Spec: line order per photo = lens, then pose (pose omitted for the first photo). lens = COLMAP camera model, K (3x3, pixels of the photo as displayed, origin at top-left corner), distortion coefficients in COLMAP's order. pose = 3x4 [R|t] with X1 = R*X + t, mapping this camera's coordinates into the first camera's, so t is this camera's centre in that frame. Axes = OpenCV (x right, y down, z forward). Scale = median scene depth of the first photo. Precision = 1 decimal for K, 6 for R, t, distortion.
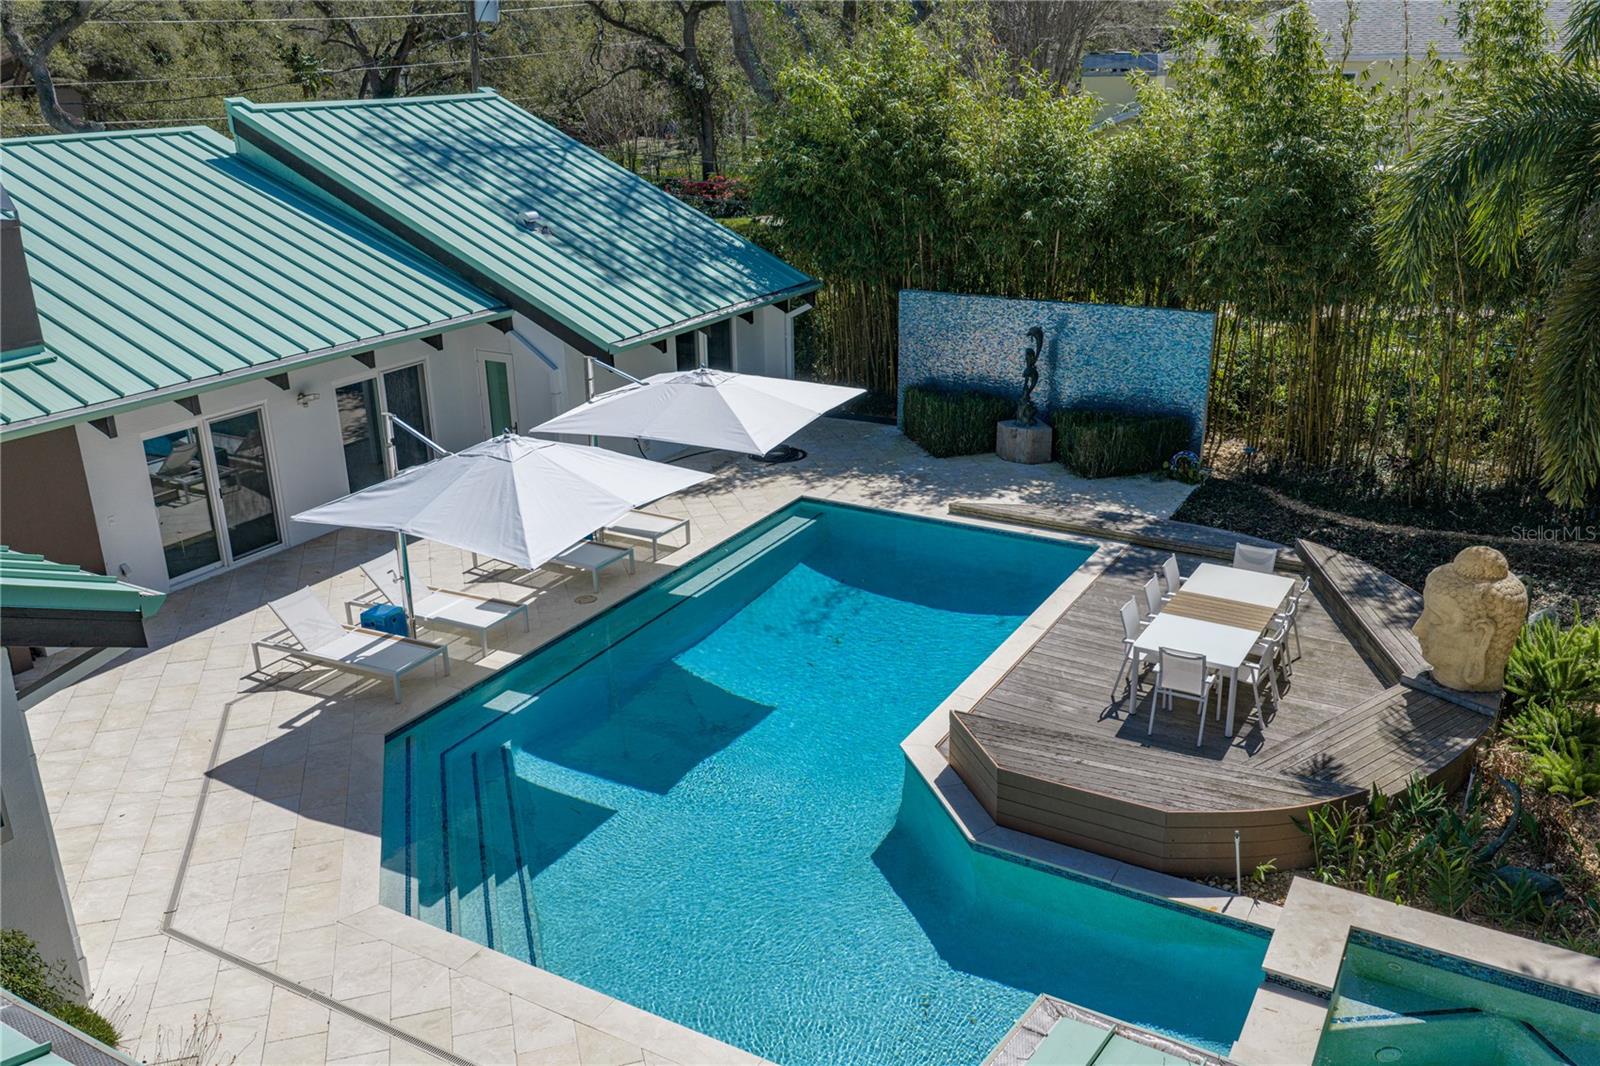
lens RADIAL K [[1337.3, 0, 795.2], [0, 1337.3, 548.1], [0, 0, 1]] dist [0.036288, -0.003119]
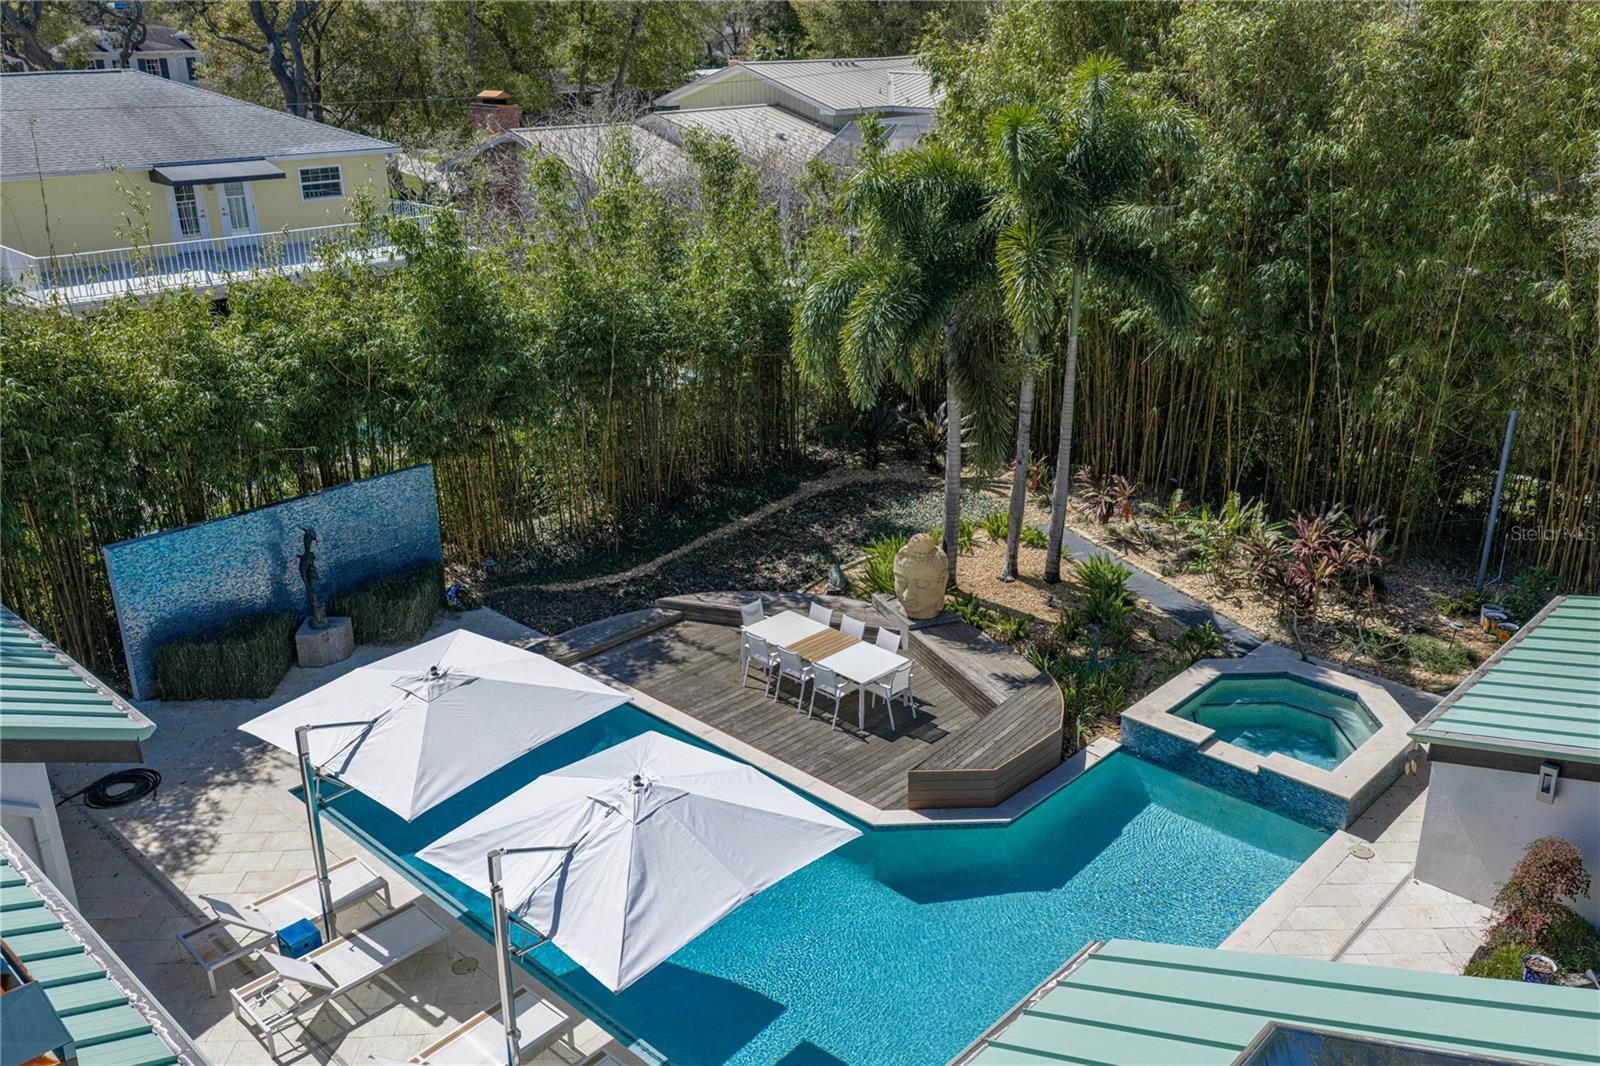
lens RADIAL K [[1339.3, 0, 800.0], [0, 1339.3, 533.0], [0, 0, 1]] dist [0.031185, 0.004831]
pose [[0.247713, -0.338404, 0.907811, -0.652685], [0.350338, 0.904895, 0.241721, -0.287428], [-0.903273, 0.258163, 0.342710, 0.356613]]
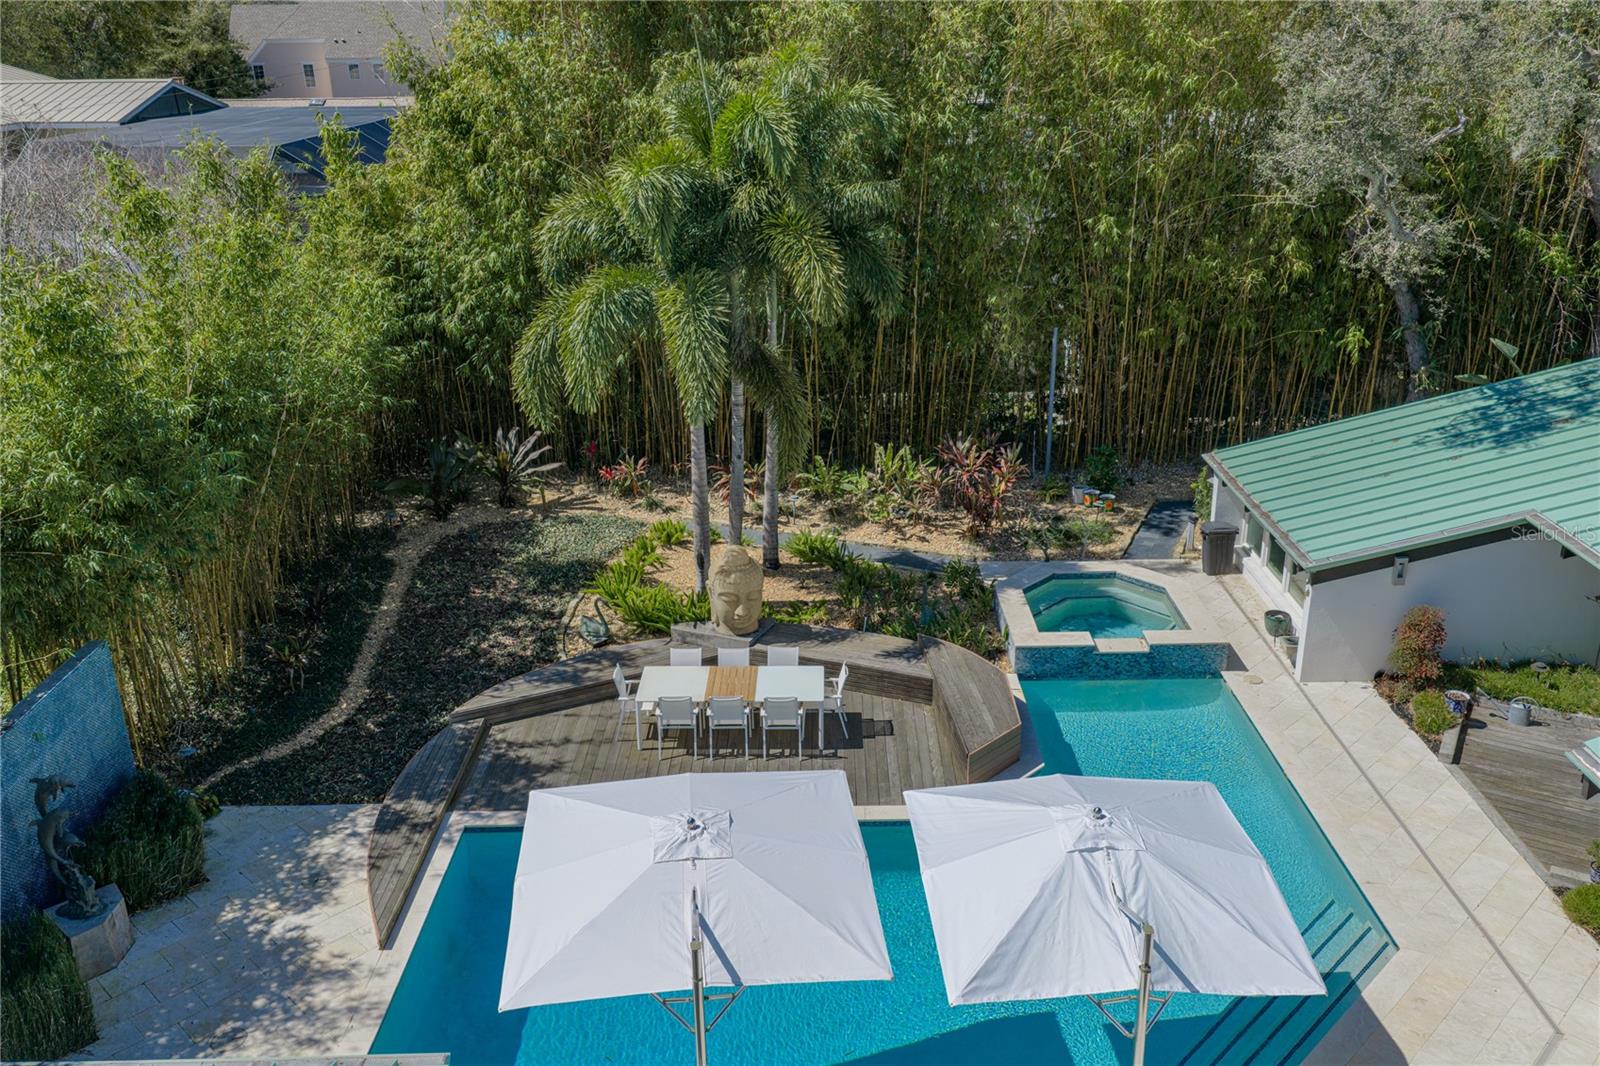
lens RADIAL K [[1339.3, 0, 800.0], [0, 1339.3, 533.0], [0, 0, 1]] dist [0.031185, 0.004831]
pose [[-0.491902, -0.296388, 0.818649, -0.514254], [0.327785, 0.808048, 0.489506, -0.479128], [-0.806591, 0.509130, -0.300329, 0.884754]]
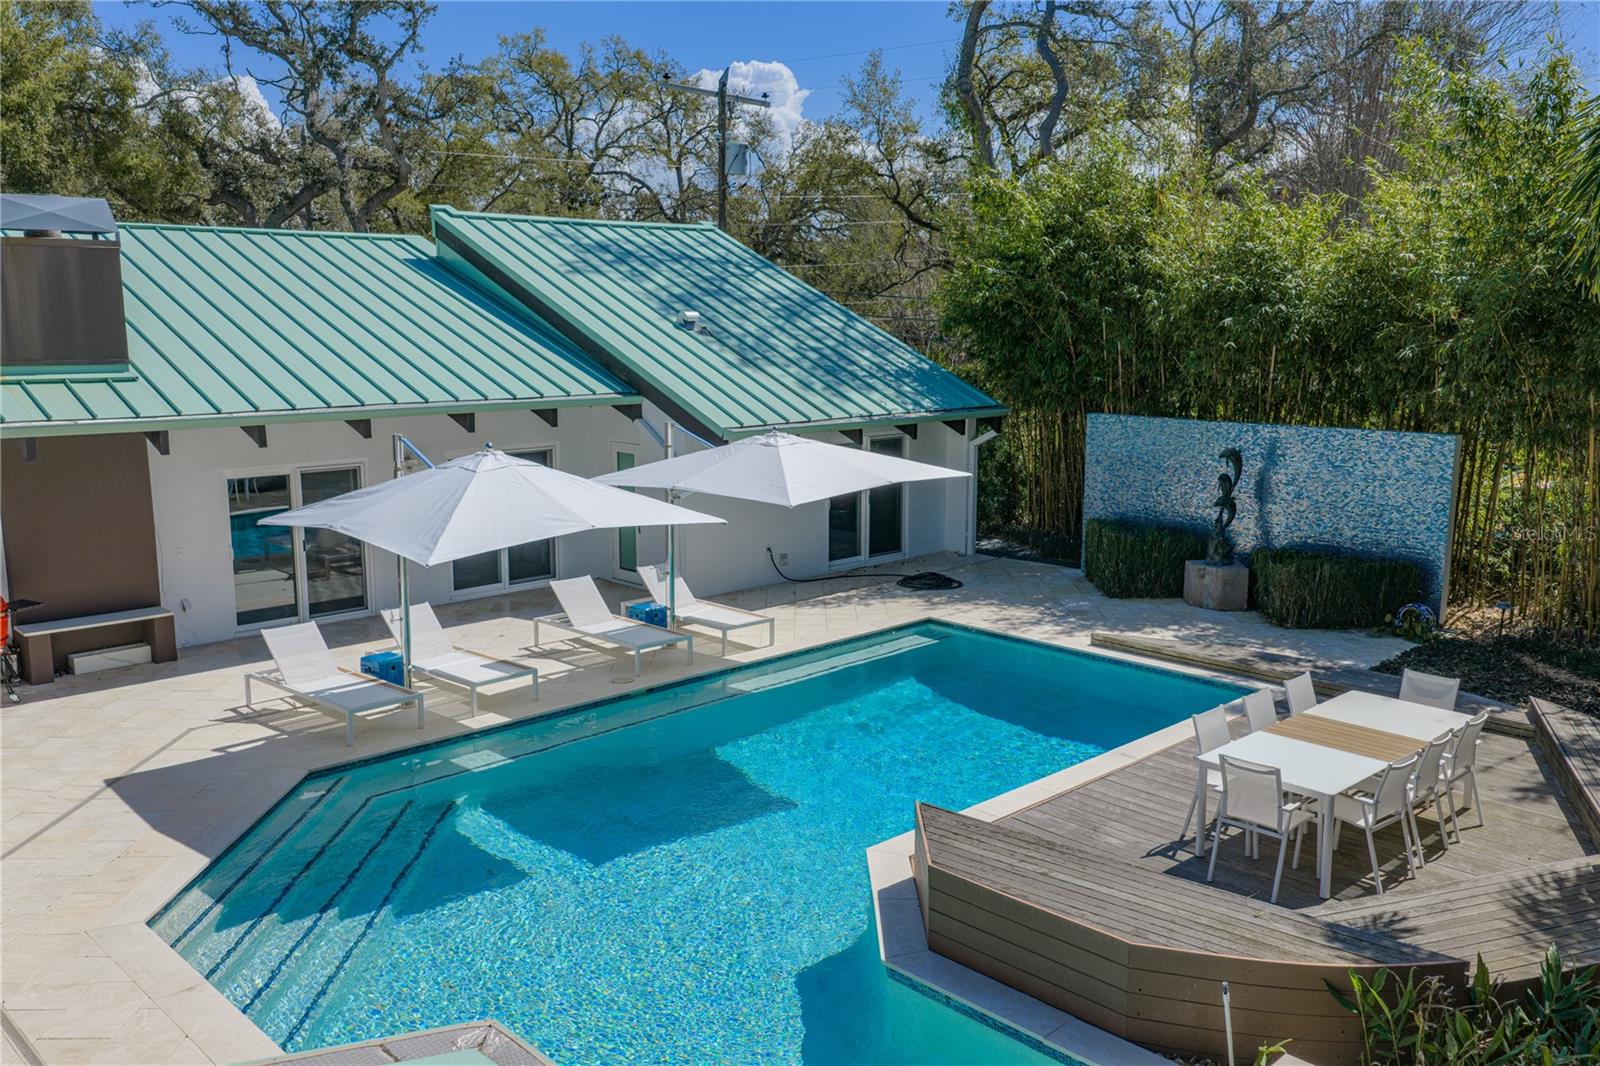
lens RADIAL K [[1339.3, 0, 800.0], [0, 1339.3, 533.0], [0, 0, 1]] dist [0.031185, 0.004831]
pose [[0.960300, 0.061340, -0.272142, 0.161966], [-0.113286, 0.977216, -0.179486, 0.075160], [0.254932, 0.203190, 0.945370, 0.148305]]
